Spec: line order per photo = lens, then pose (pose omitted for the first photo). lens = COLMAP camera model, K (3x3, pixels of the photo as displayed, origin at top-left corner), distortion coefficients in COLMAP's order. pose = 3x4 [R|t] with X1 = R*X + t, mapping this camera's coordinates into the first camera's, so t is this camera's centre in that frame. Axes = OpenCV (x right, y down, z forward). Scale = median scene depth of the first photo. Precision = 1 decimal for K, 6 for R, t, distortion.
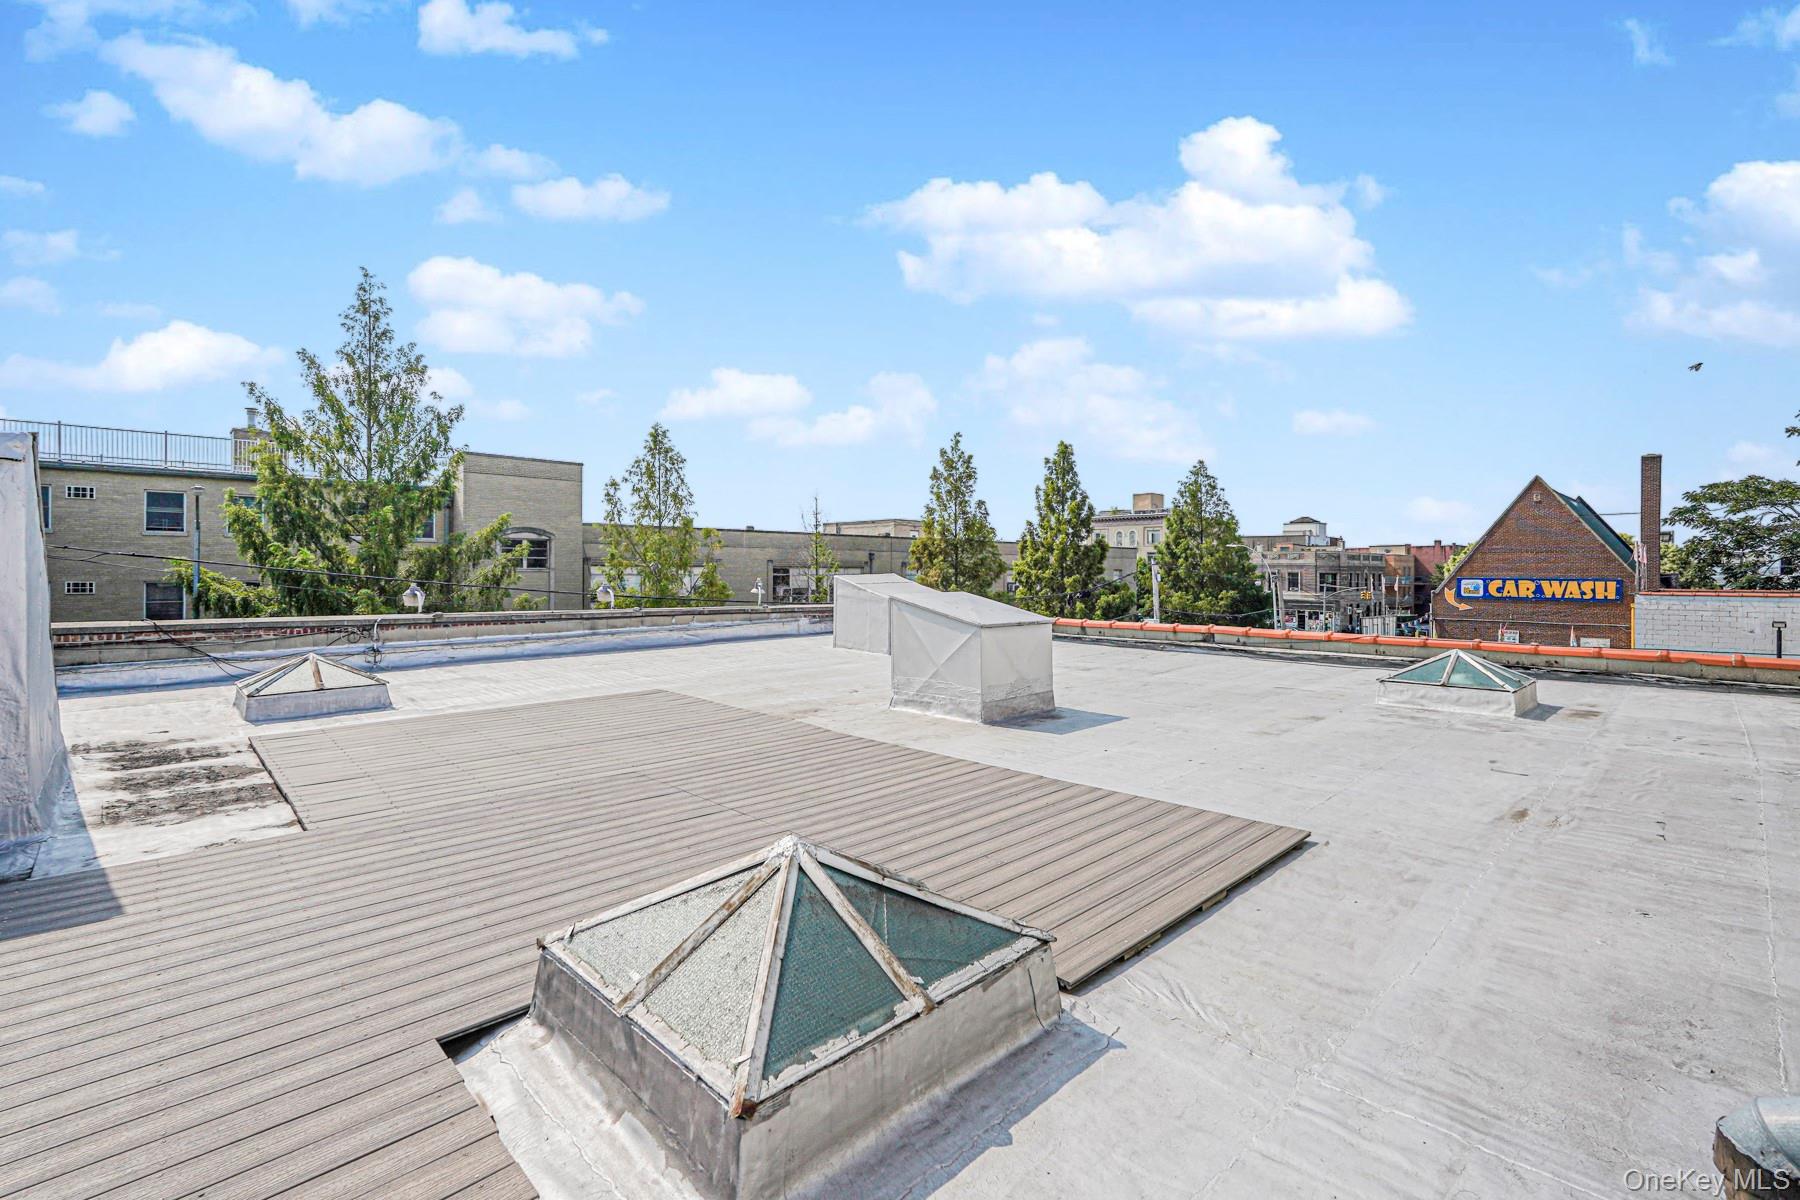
lens RADIAL K [[795.4, 0, 907.7], [0, 795.4, 595.1], [0, 0, 1]] dist [0.000768, 0.000167]
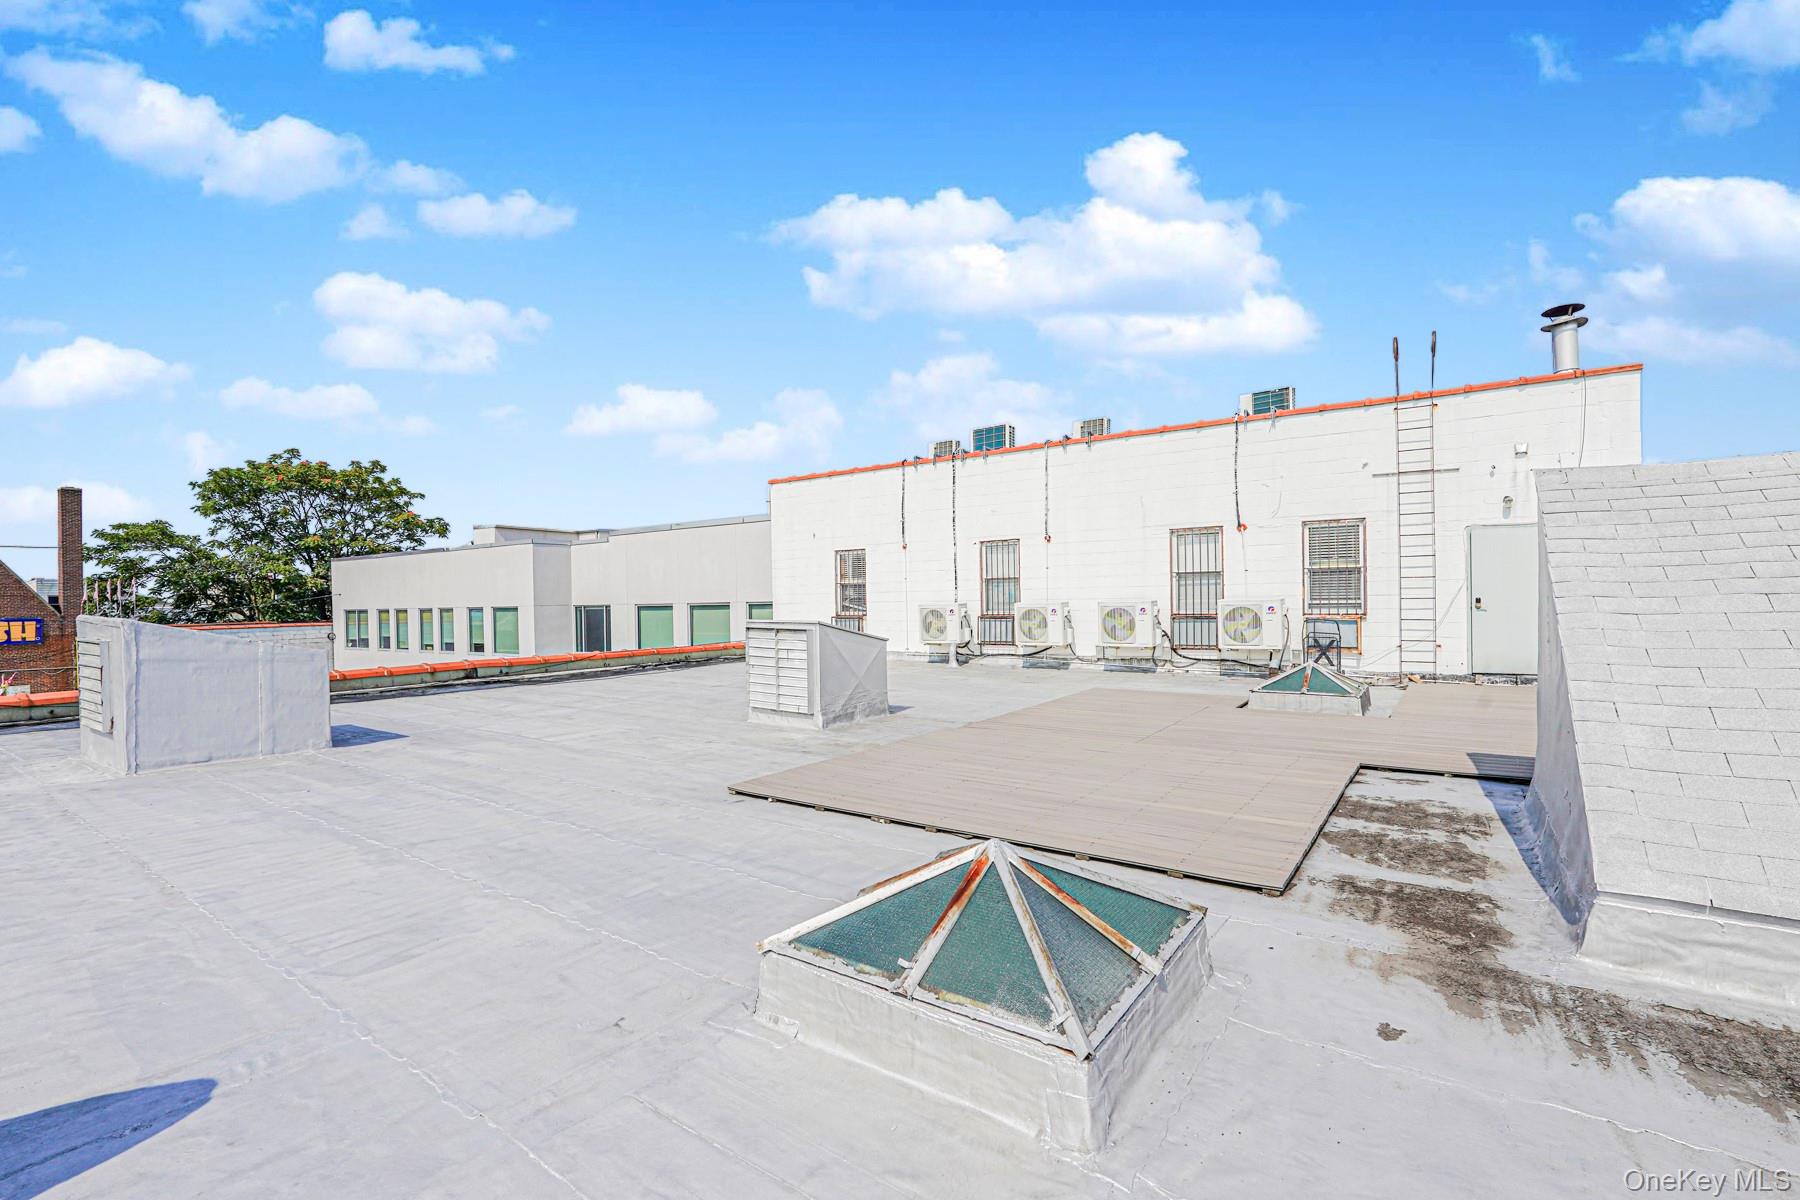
lens RADIAL K [[795.4, 0, 907.7], [0, 795.4, 595.1], [0, 0, 1]] dist [0.000768, 0.000167]
pose [[-0.184142, 0.005186, 0.982886, -0.650770], [0.044195, 0.999018, 0.003009, -0.019437], [-0.981906, 0.043992, -0.184191, 0.660264]]
